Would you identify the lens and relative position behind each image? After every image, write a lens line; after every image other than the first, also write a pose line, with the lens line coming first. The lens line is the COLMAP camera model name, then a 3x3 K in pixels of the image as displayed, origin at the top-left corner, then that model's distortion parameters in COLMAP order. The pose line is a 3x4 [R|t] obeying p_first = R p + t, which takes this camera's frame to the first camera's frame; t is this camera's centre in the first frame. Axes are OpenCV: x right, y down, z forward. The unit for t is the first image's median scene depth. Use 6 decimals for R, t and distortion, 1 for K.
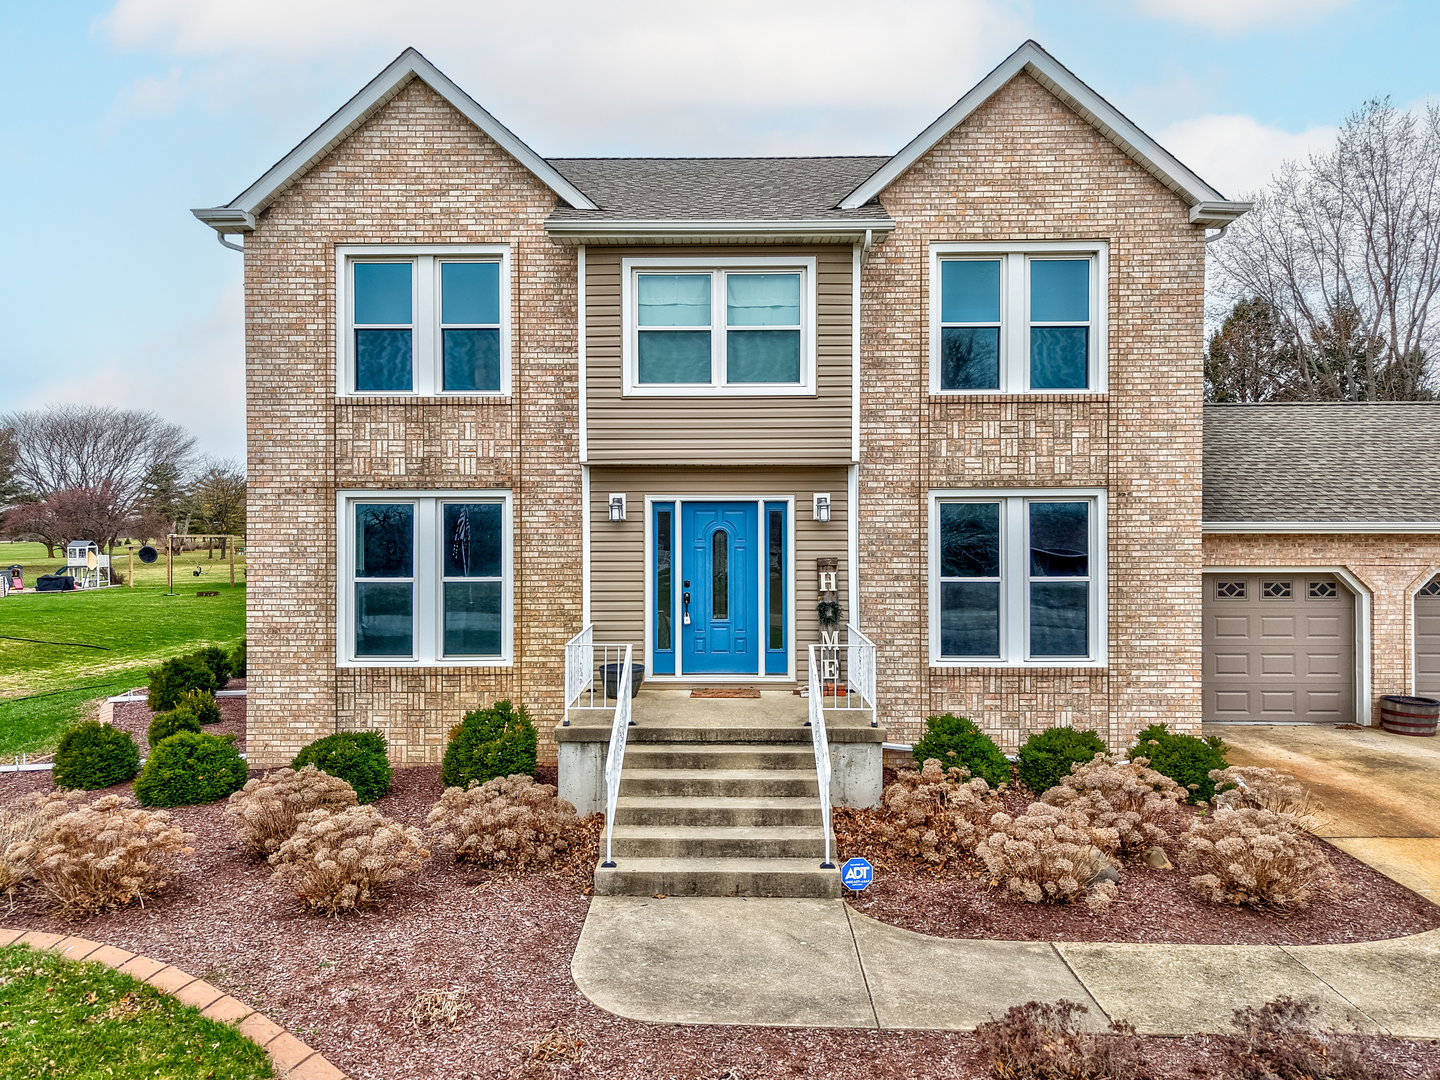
lens RADIAL K [[960.0, 0, 715.2], [0, 960.0, 528.3], [0, 0, 1]] dist [0.033612, -0.015620]
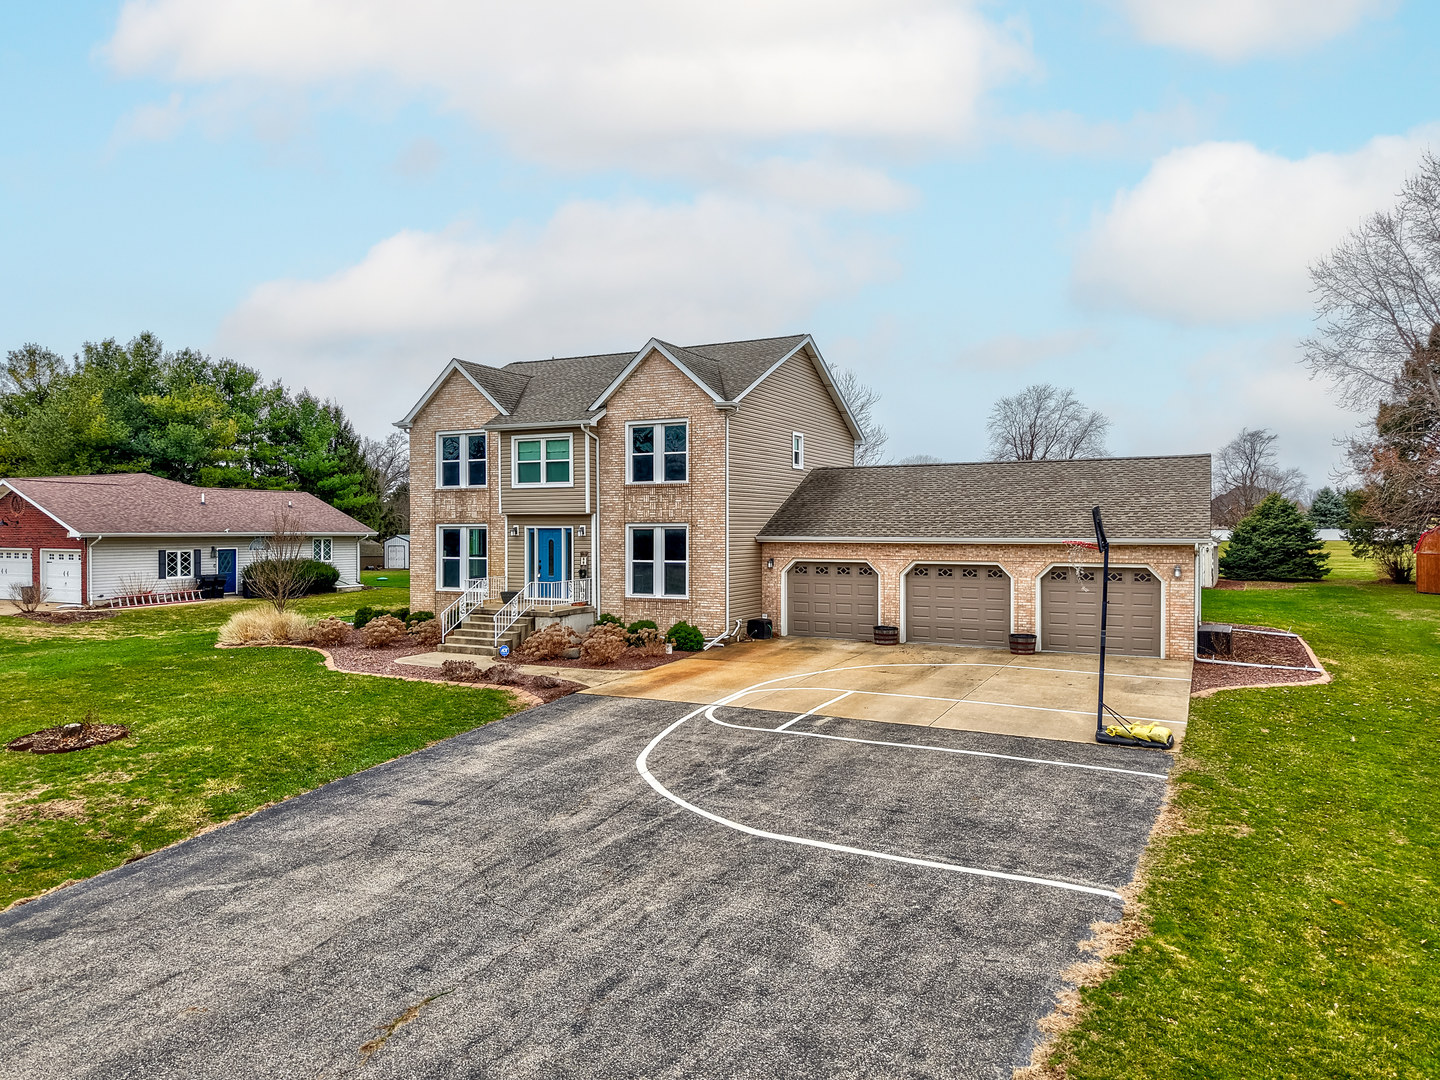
lens RADIAL K [[960.0, 0, 724.0], [0, 960.0, 545.4], [0, 0, 1]] dist [0.033612, -0.015620]
pose [[0.903719, 0.008306, -0.428045, 1.478116], [-0.001238, 0.999858, 0.016789, -0.026201], [0.428124, -0.014643, 0.903601, -1.070929]]
